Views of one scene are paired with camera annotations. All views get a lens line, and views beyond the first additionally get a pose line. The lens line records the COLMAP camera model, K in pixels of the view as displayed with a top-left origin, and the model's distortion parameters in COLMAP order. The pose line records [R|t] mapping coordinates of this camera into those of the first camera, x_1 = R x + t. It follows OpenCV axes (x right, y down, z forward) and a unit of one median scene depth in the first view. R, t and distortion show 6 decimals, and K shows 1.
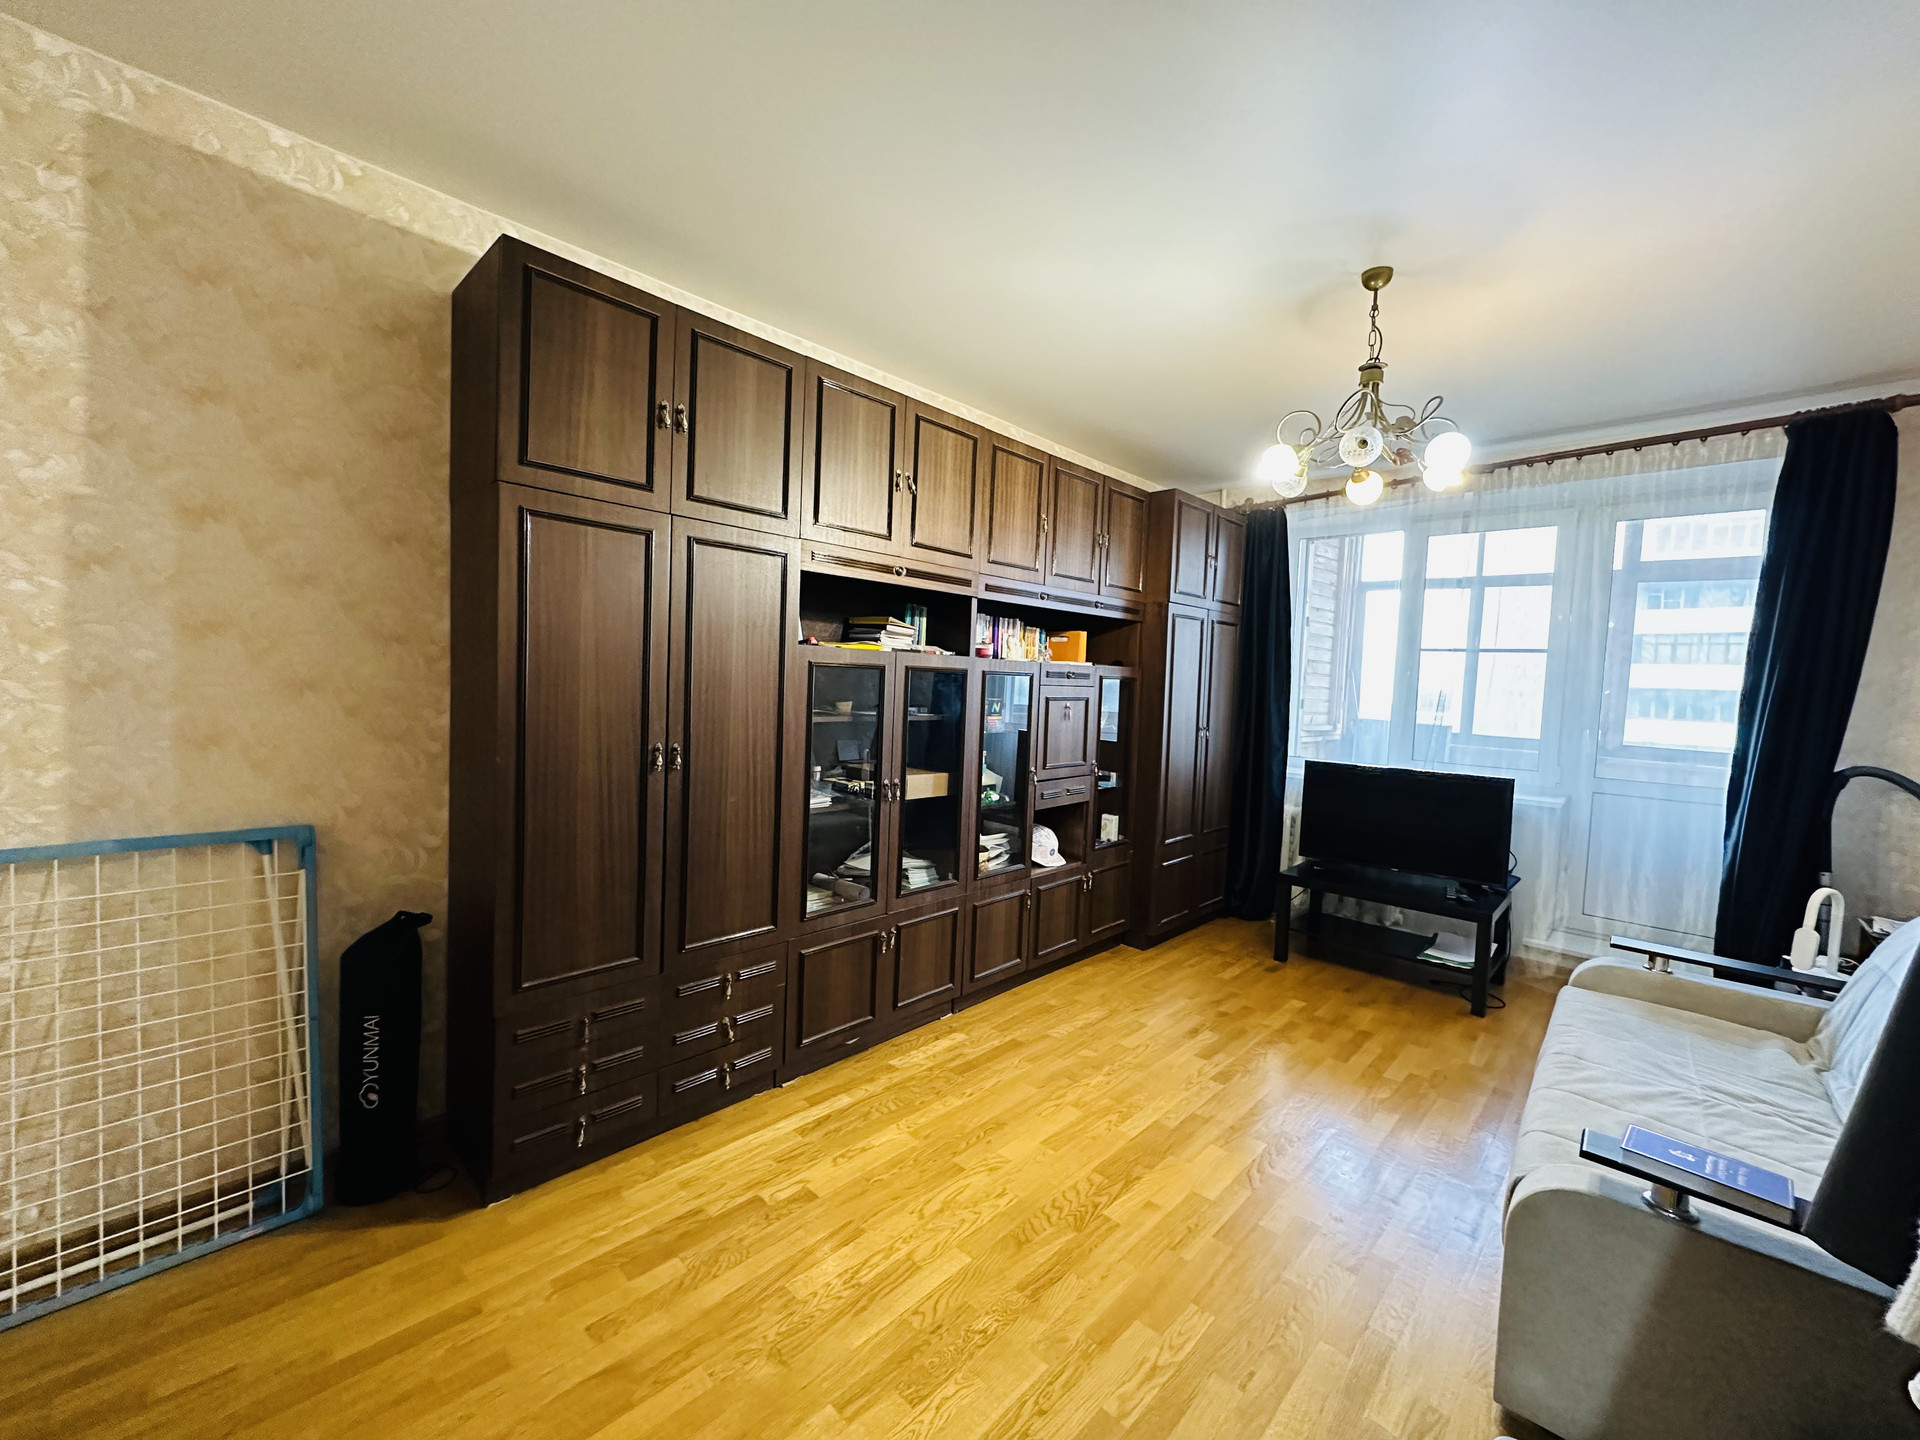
lens RADIAL K [[766.8, 0, 966.1], [0, 766.8, 709.5], [0, 0, 1]] dist [0.000331, 0.000006]
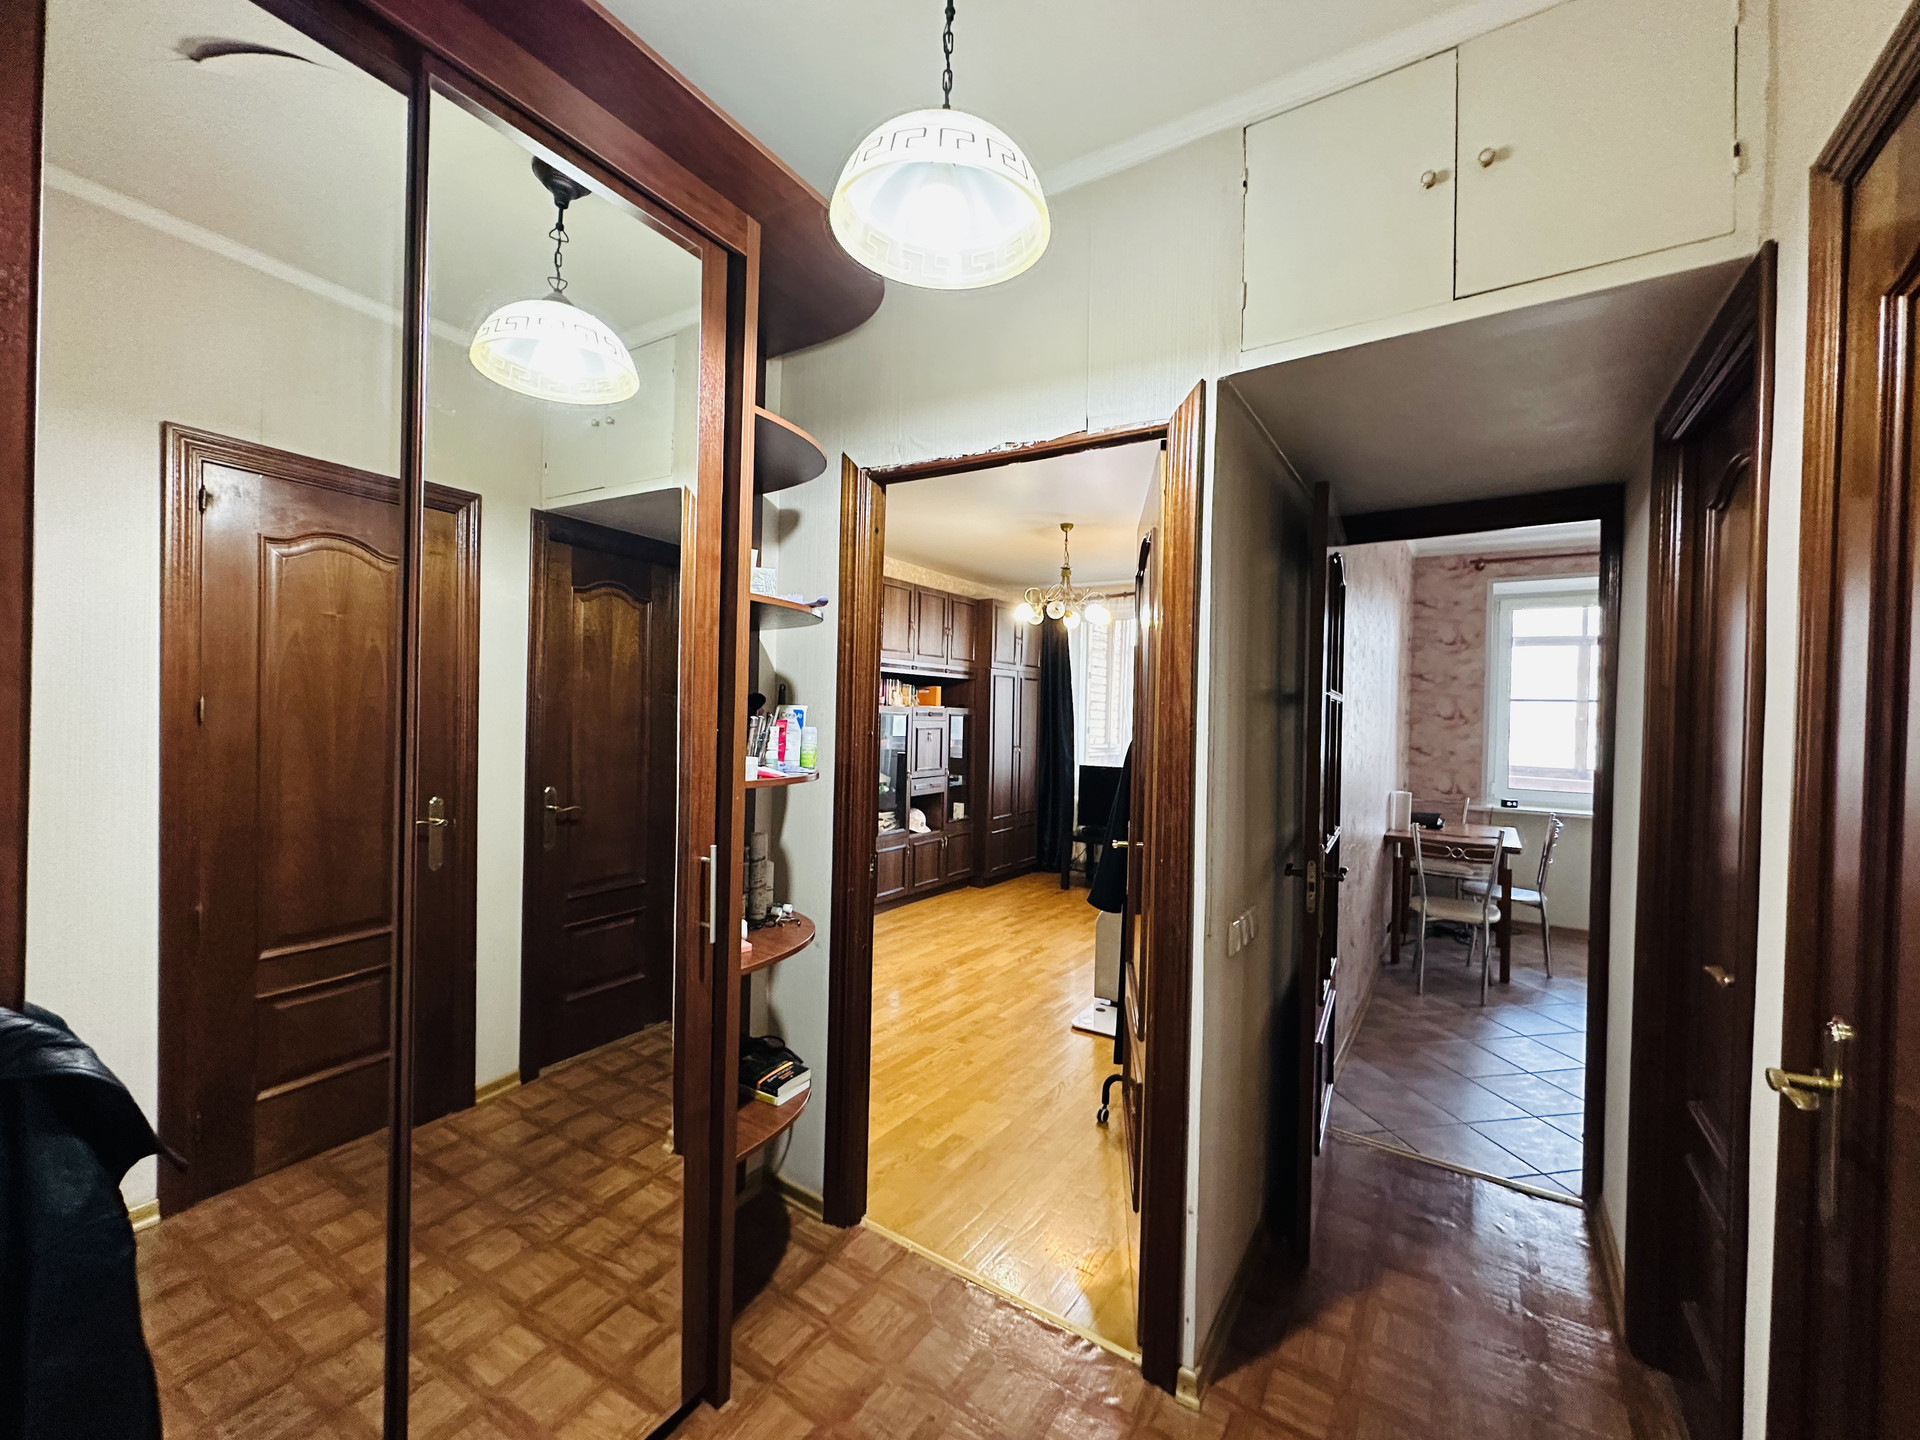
lens RADIAL K [[766.8, 0, 963.2], [0, 766.8, 719.1], [0, 0, 1]] dist [0.000331, 0.000006]
pose [[0.986784, -0.017861, 0.161055, -0.058556], [0.023699, 0.999127, -0.034400, 0.022719], [-0.160301, 0.037762, 0.986346, -0.616216]]
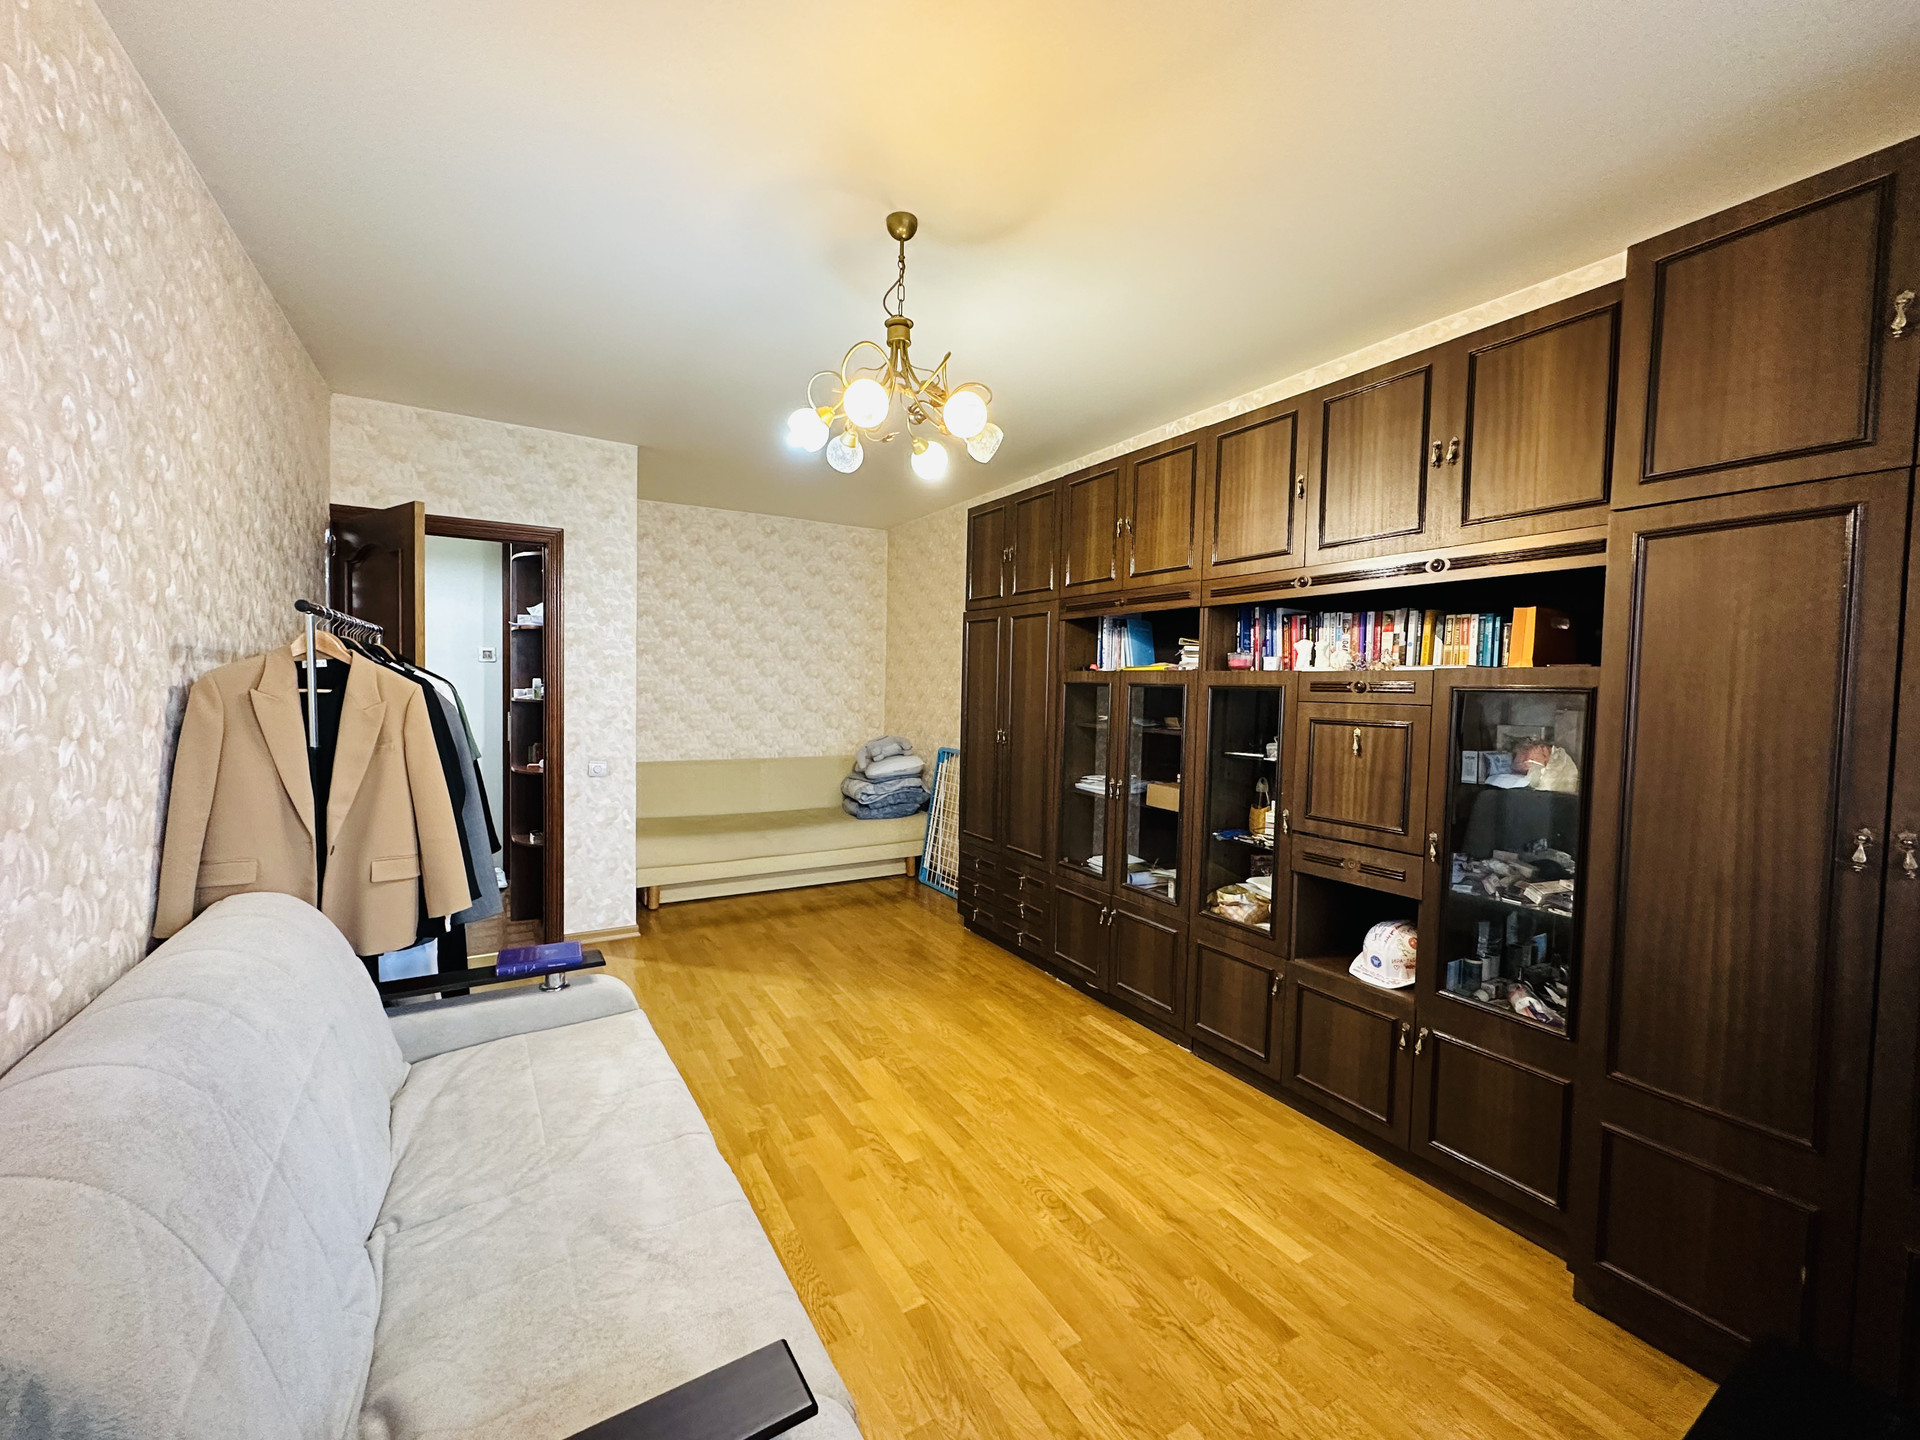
lens RADIAL K [[766.8, 0, 965.3], [0, 766.8, 718.3], [0, 0, 1]] dist [0.000331, 0.000006]
pose [[-0.260761, -0.011265, -0.965338, 0.837986], [-0.090225, 0.995840, 0.012751, 0.003828], [0.961178, 0.090423, -0.260693, 0.823591]]
